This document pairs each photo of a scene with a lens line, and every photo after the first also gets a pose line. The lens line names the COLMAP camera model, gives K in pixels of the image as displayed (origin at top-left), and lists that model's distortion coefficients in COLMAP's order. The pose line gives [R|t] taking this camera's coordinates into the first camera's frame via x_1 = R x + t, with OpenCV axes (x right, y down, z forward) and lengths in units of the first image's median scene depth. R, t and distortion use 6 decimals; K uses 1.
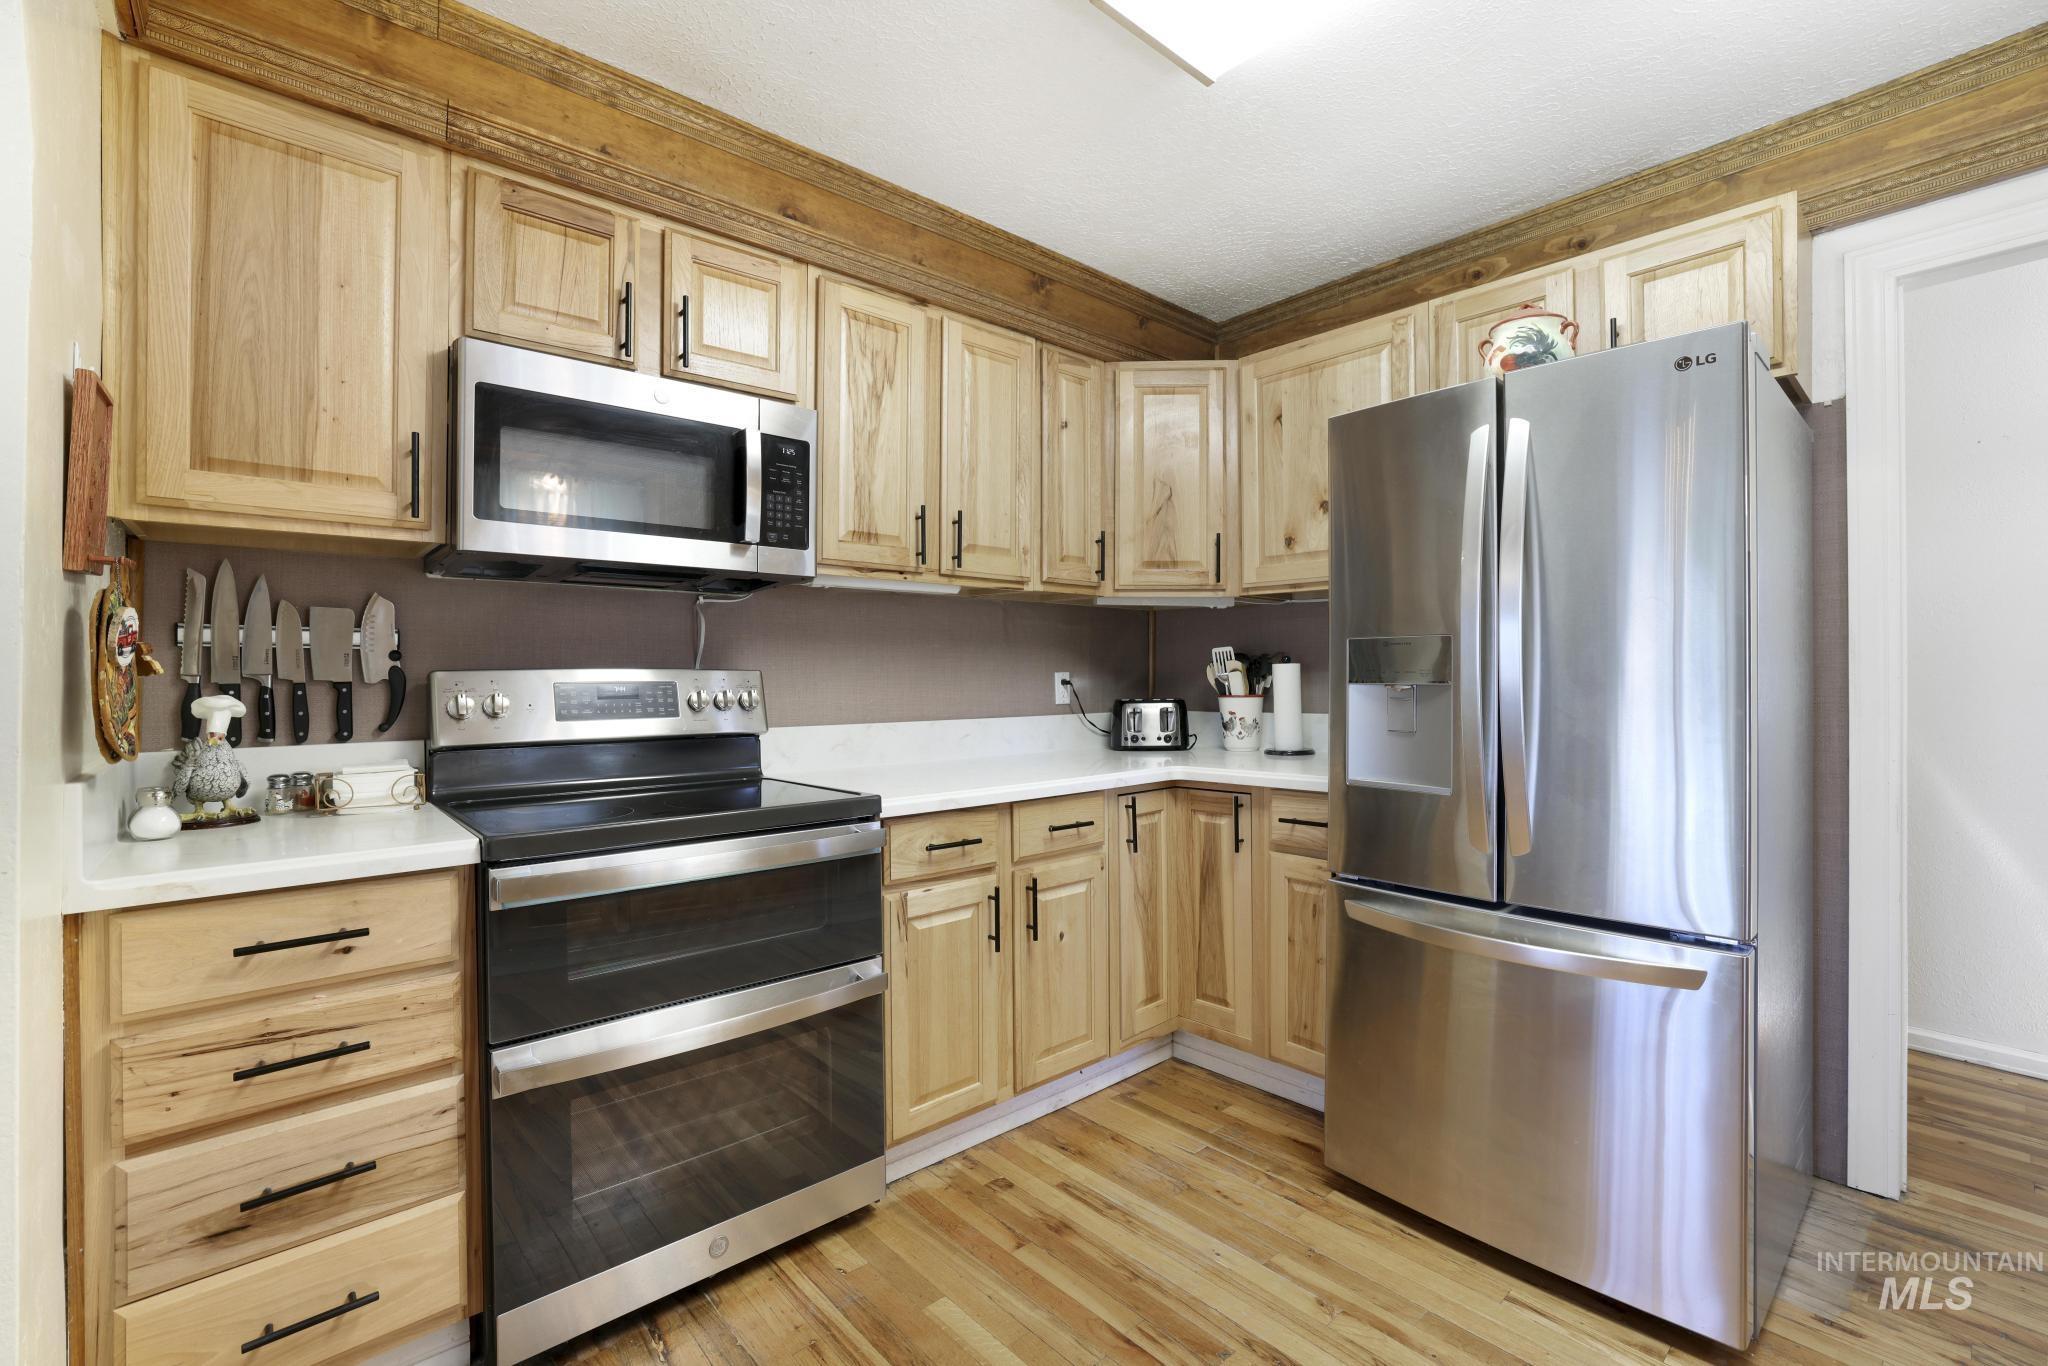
lens RADIAL K [[888.1, 0, 1025.8], [0, 888.1, 672.9], [0, 0, 1]] dist [-0.050879, 0.019618]
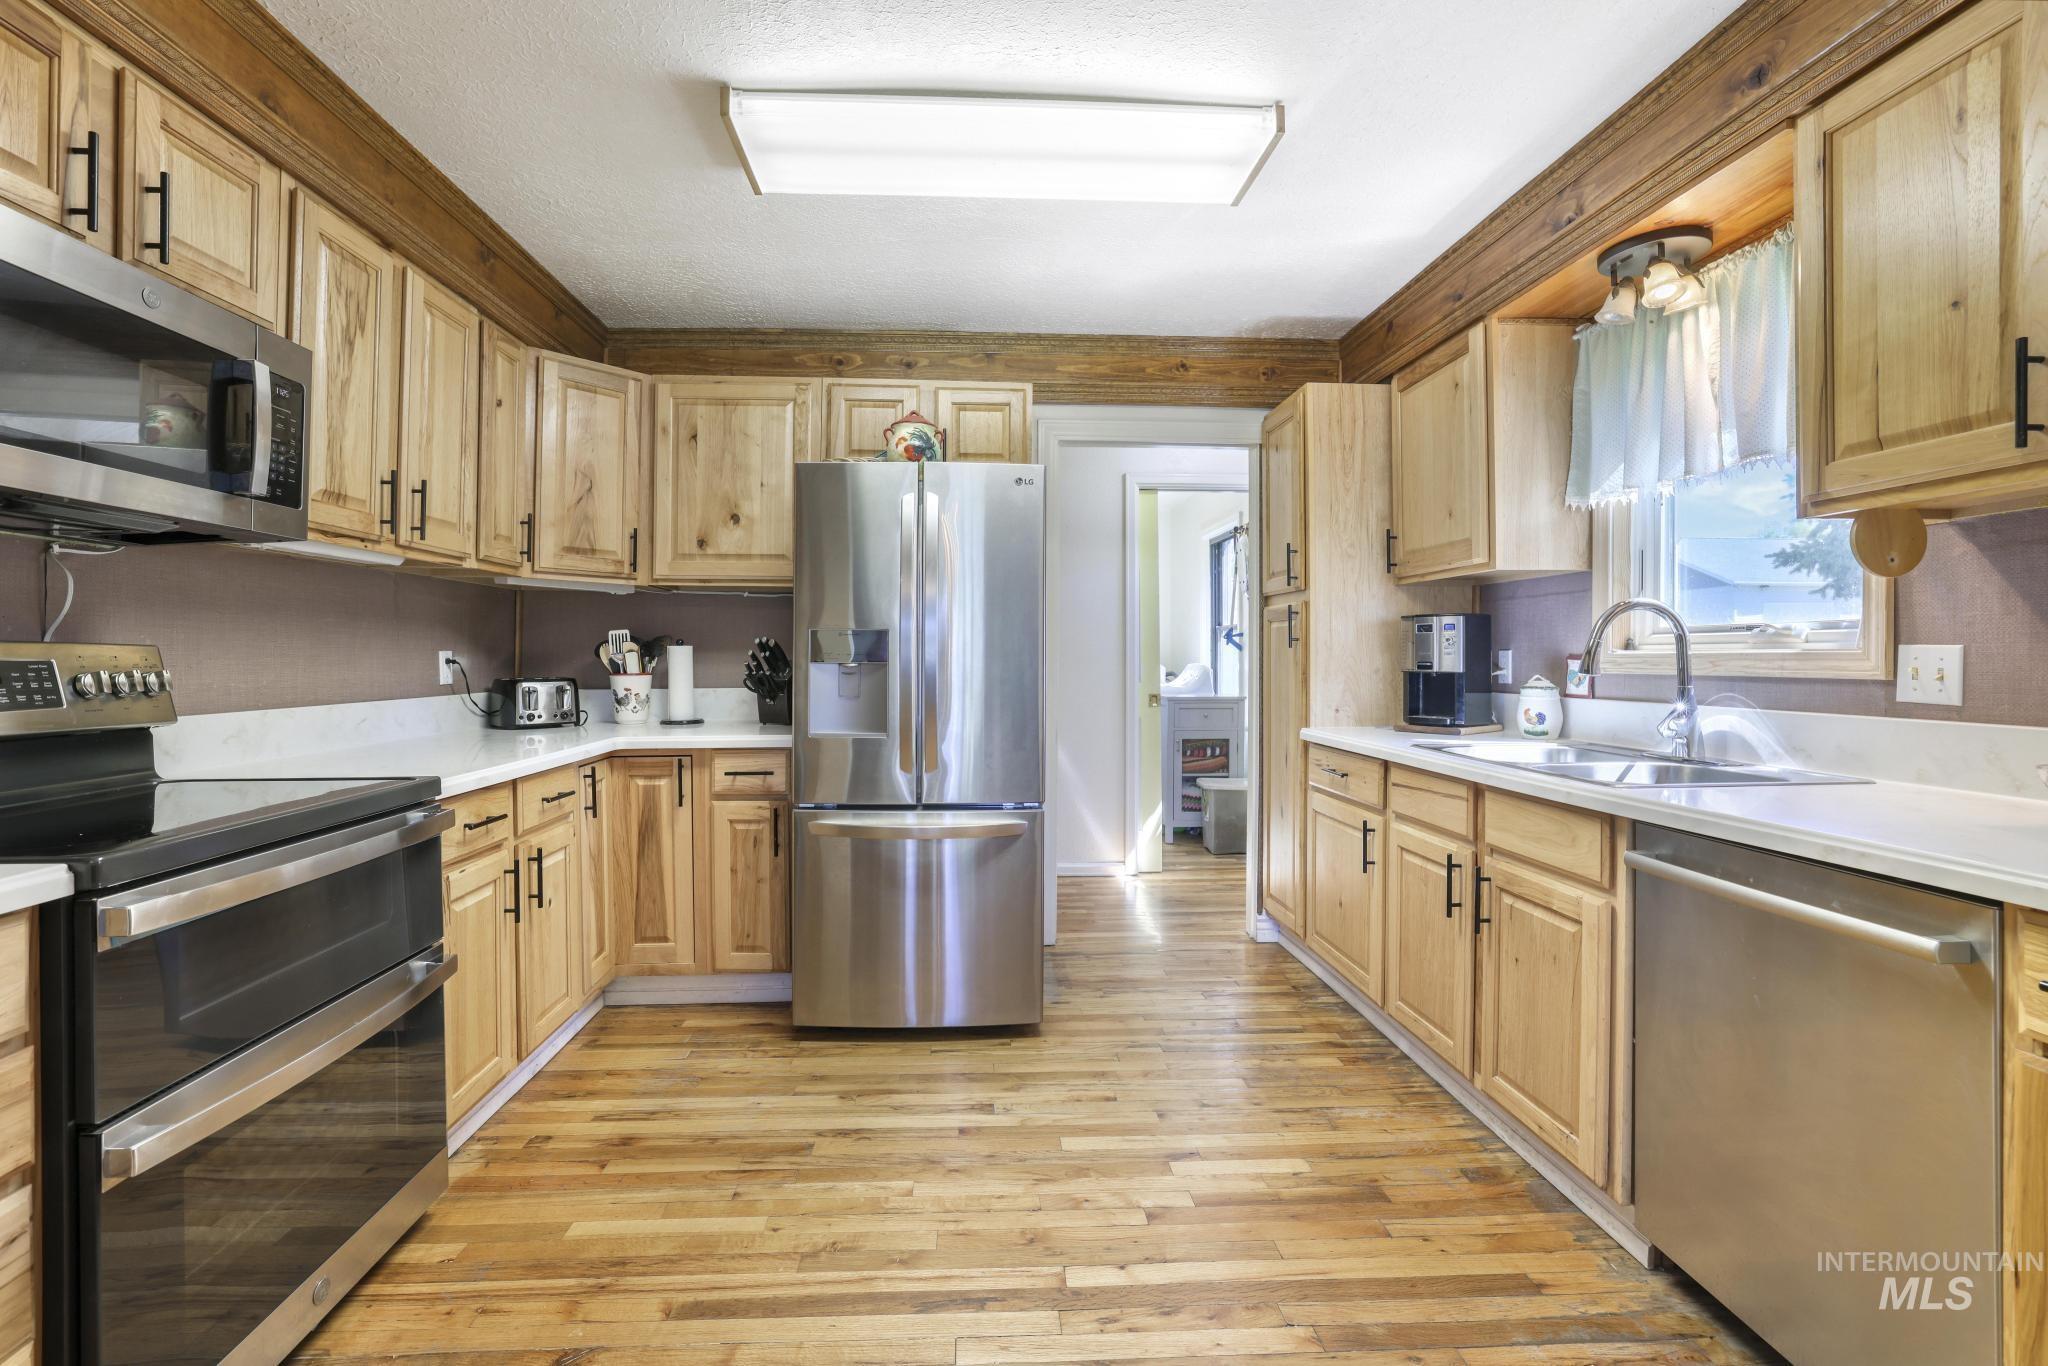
lens RADIAL K [[878.8, 0, 1018.9], [0, 878.8, 658.9], [0, 0, 1]] dist [-0.047842, 0.018315]
pose [[0.617493, 0.004165, 0.786566, -0.444285], [-0.009056, 0.999957, 0.001815, 0.000845], [-0.786525, -0.008244, 0.617504, -0.075541]]
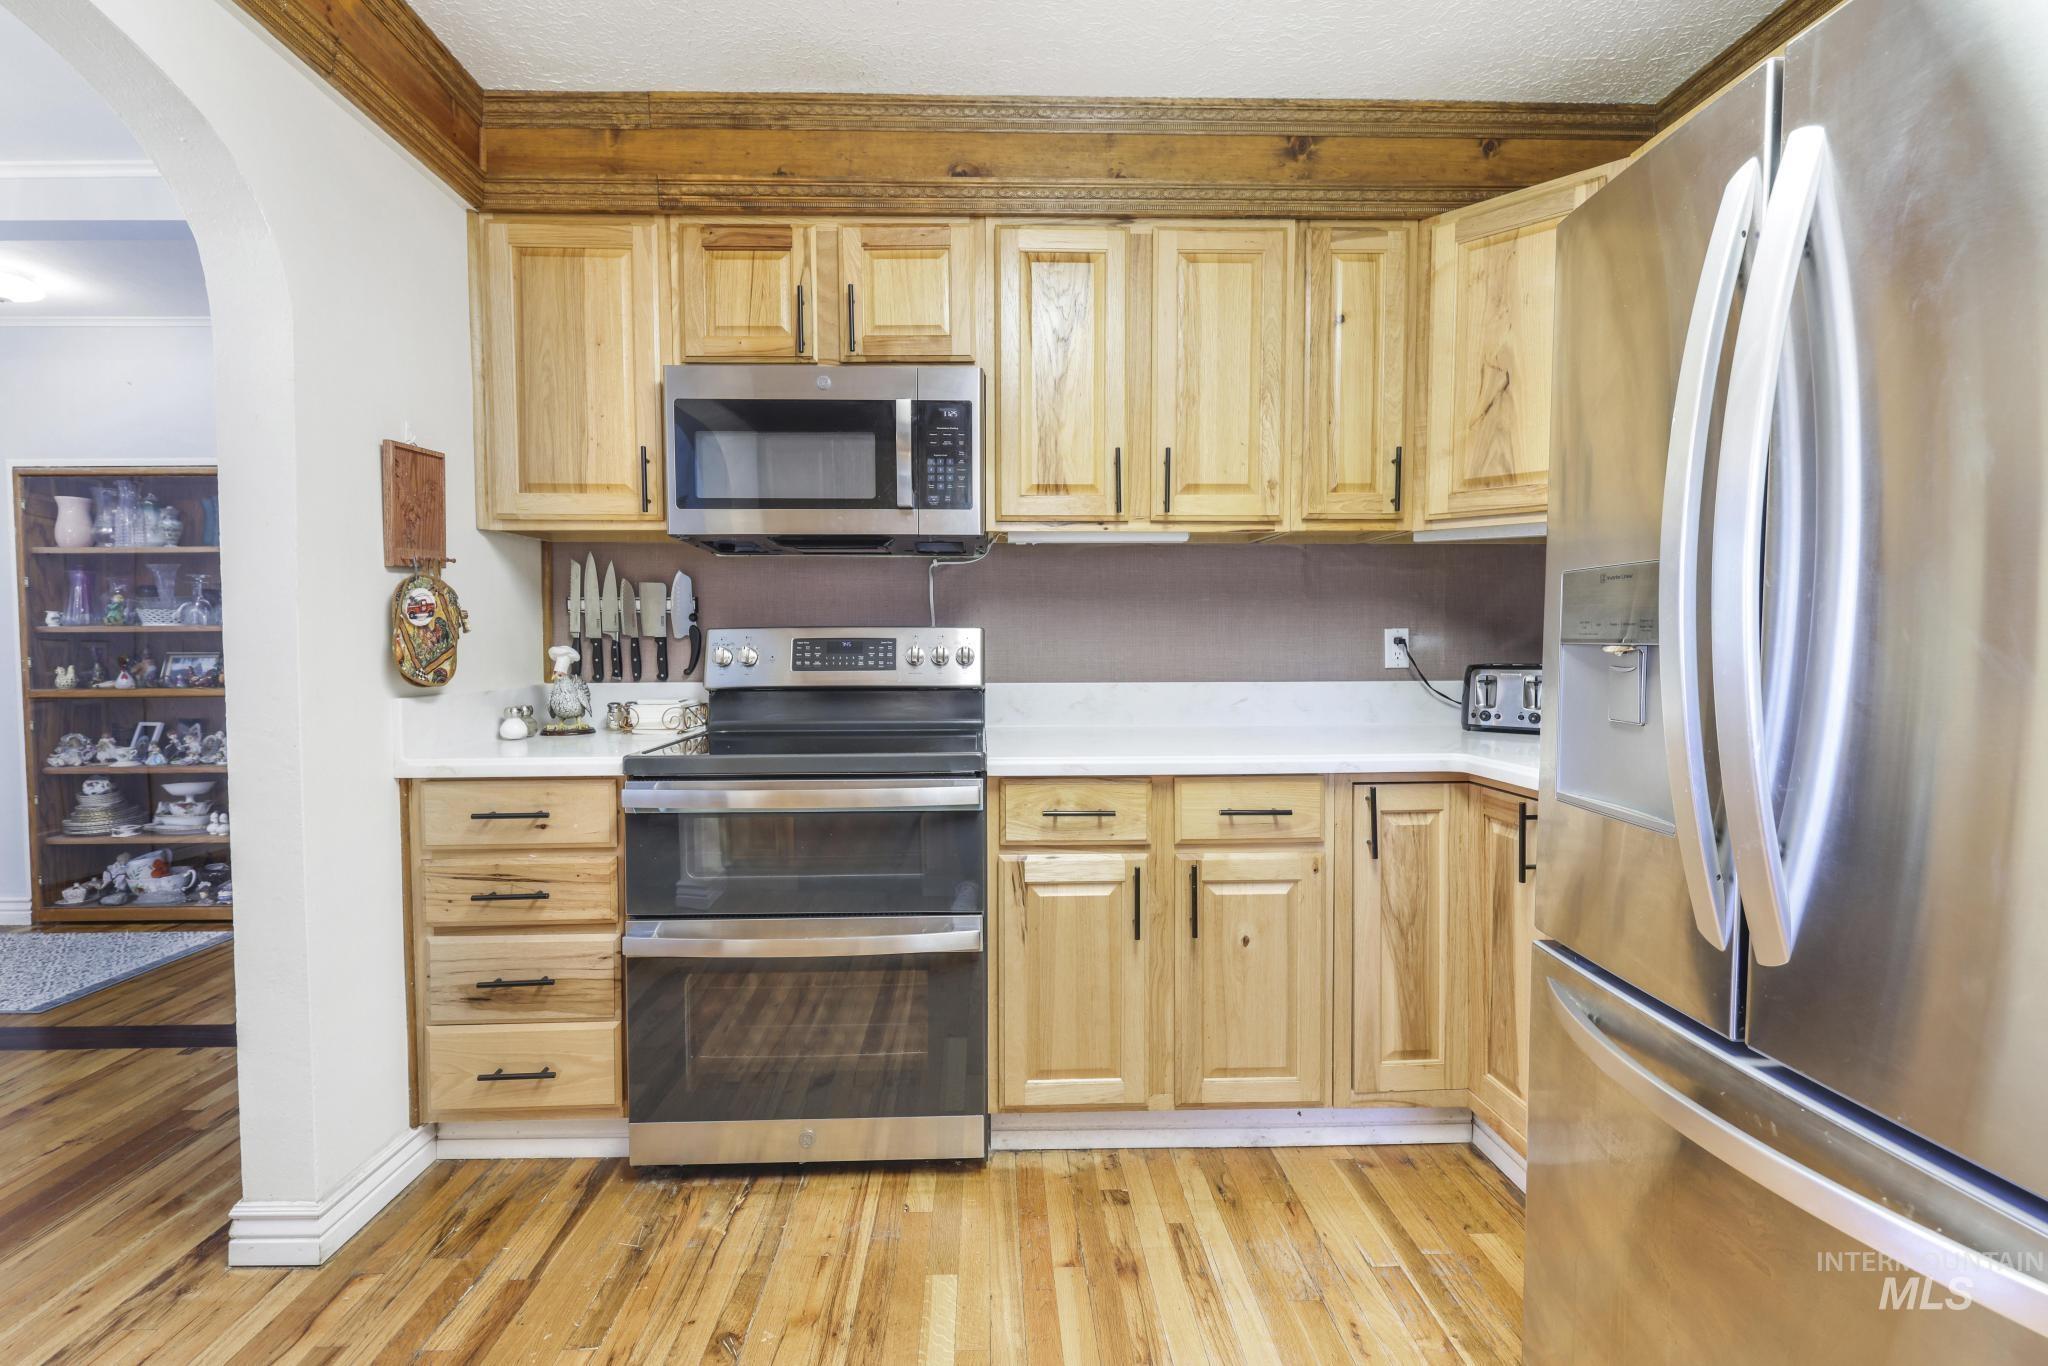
lens RADIAL K [[886.2, 0, 1014.9], [0, 886.2, 672.0], [0, 0, 1]] dist [0.004797, 0.000130]
pose [[0.767832, 0.026255, -0.640113, 0.423163], [0.001676, 0.999074, 0.042989, 0.004596], [0.640649, -0.034081, 0.767077, 0.227895]]
